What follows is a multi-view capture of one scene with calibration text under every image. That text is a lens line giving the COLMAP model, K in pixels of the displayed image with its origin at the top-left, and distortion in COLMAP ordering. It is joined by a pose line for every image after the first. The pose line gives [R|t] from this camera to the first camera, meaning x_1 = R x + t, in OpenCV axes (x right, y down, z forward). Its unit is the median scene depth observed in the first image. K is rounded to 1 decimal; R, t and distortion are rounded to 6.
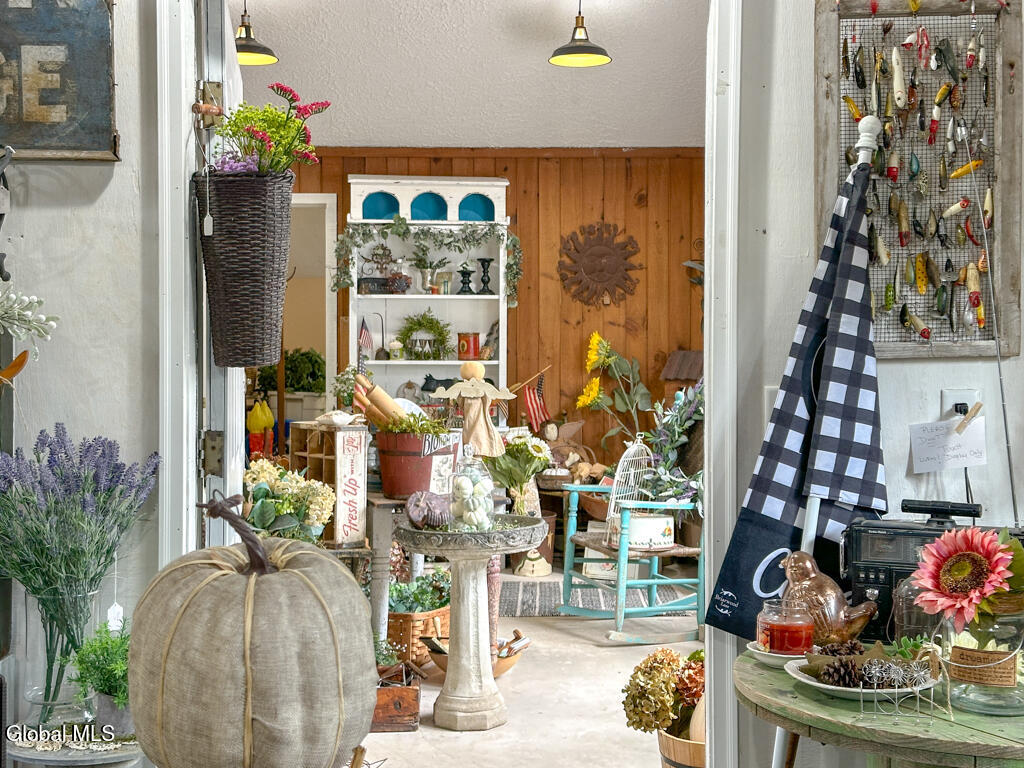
lens RADIAL K [[1445.0, 0, 512.0], [0, 1445.0, 384.0], [0, 0, 1]] dist [0.152207, -0.056748]
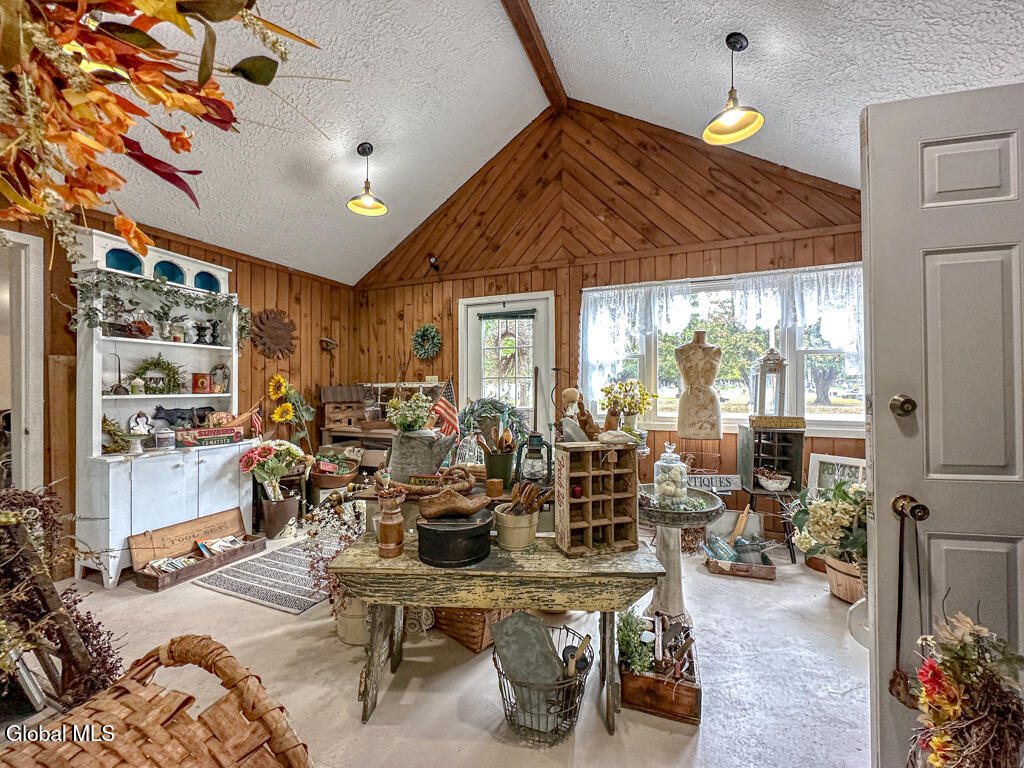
lens RADIAL K [[410.2, 0, 512.0], [0, 410.2, 384.0], [0, 0, 1]] dist [-0.000642, 0.000058]
pose [[0.350503, 0.005390, 0.936546, -0.282936], [0.028407, 0.999462, -0.016384, -0.010801], [-0.936131, 0.032347, 0.350161, 0.593866]]
